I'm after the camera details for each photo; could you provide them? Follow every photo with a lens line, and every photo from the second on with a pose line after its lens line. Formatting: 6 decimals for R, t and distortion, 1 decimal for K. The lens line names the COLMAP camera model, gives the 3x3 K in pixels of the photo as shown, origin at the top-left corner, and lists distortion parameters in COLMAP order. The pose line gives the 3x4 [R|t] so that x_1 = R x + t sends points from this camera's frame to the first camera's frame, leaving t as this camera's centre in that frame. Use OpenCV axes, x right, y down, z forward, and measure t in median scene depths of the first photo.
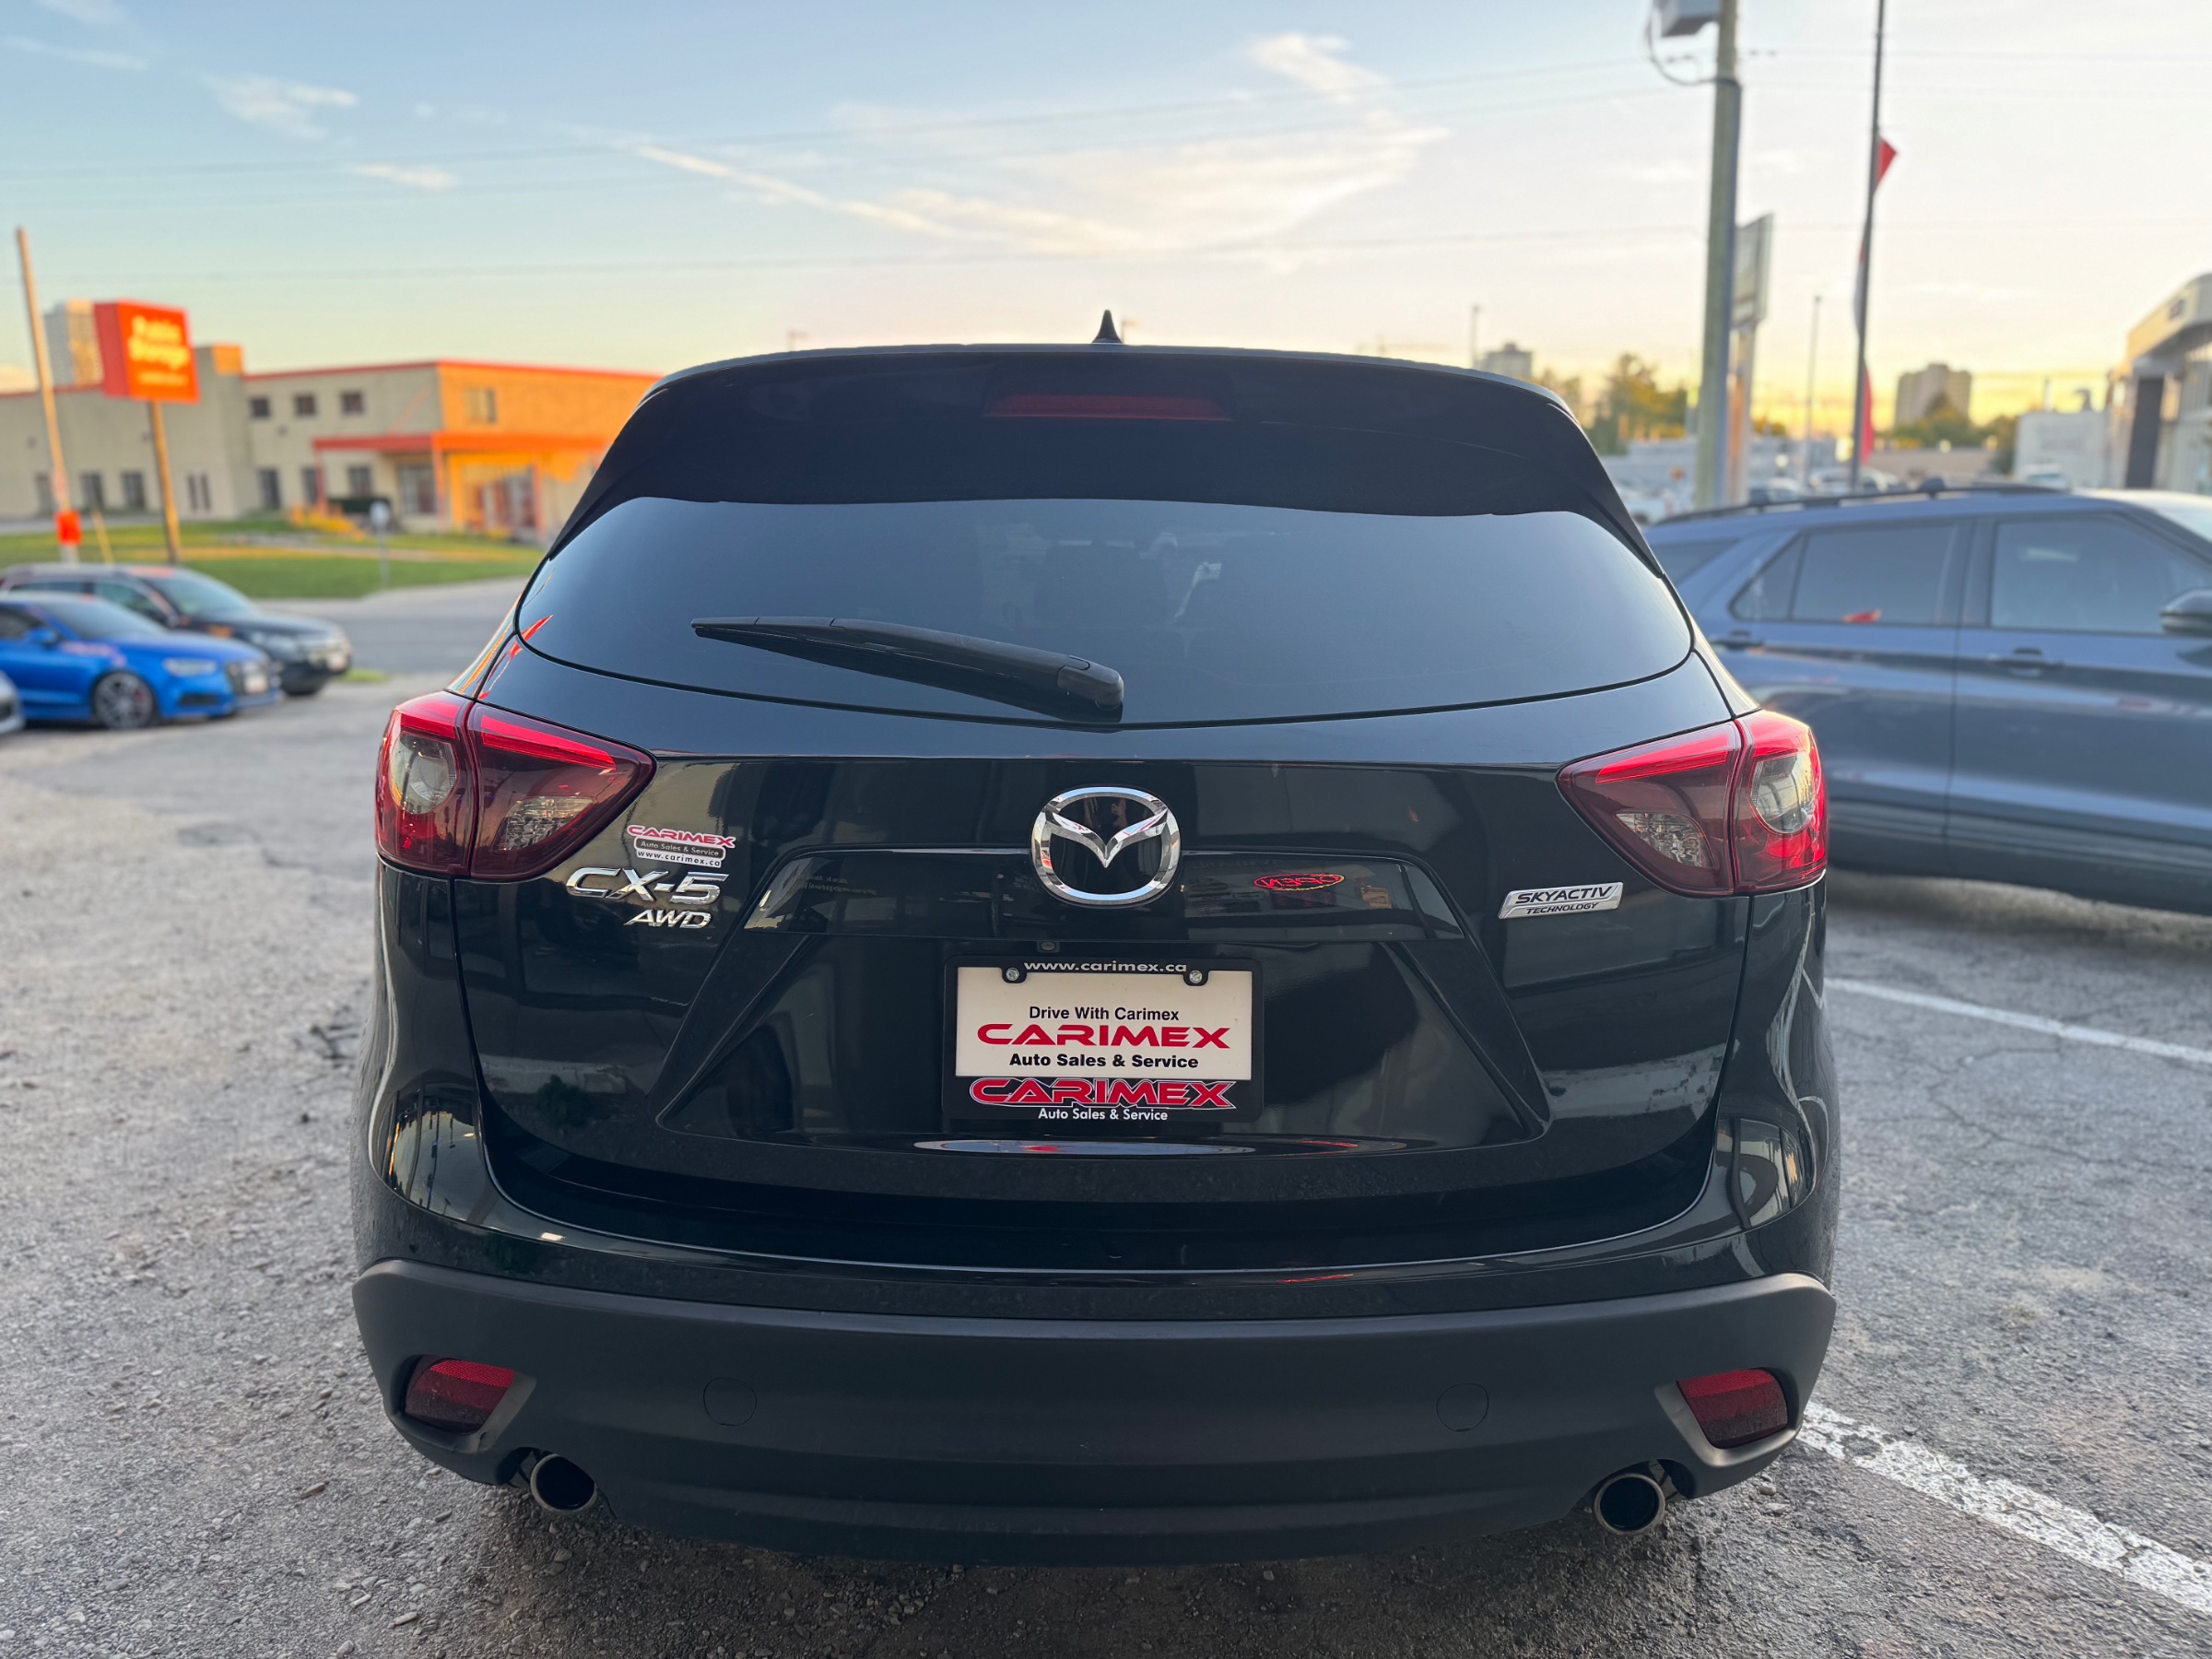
lens RADIAL K [[1608.1, 0, 1103.2], [0, 1608.1, 778.4], [0, 0, 1]] dist [0.114699, -0.092330]
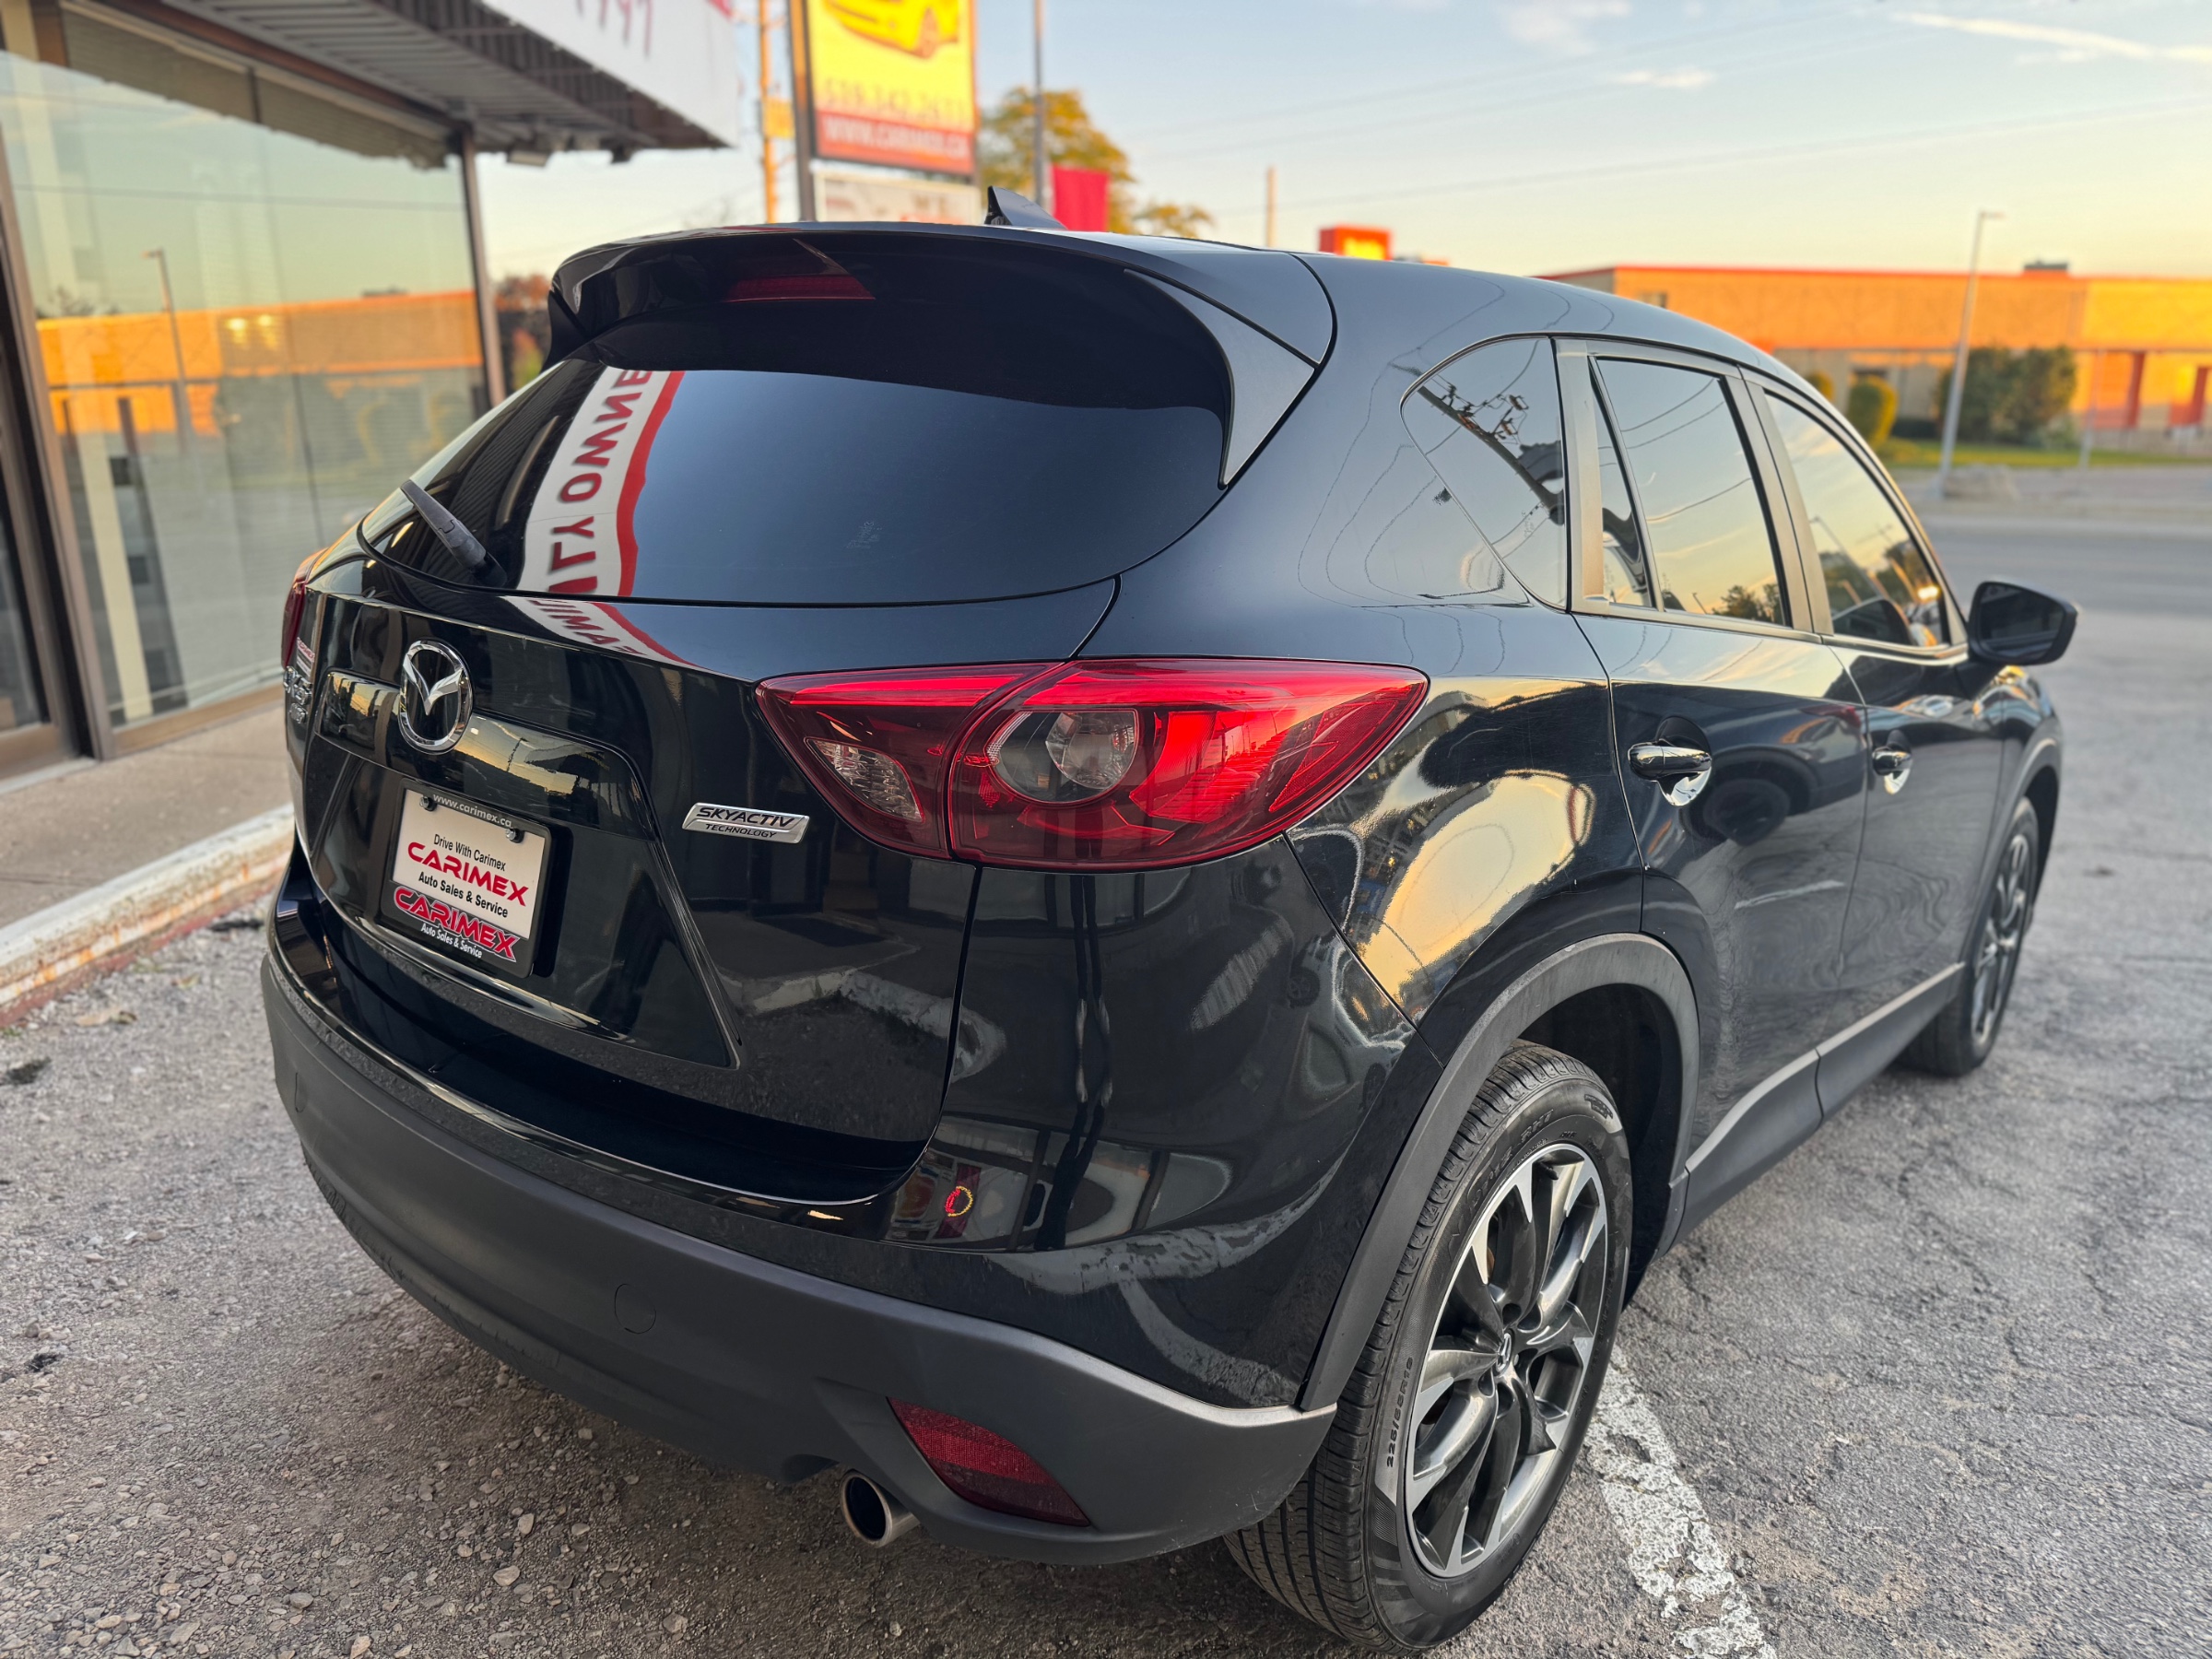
lens RADIAL K [[1645.2, 0, 1106.0], [0, 1645.2, 829.5], [0, 0, 1]] dist [-0.004601, -0.003007]
pose [[0.758852, 0.177173, -0.626700, 1.021045], [-0.125028, 0.984017, 0.126798, -0.063840], [0.639149, -0.017866, 0.768876, 0.422320]]
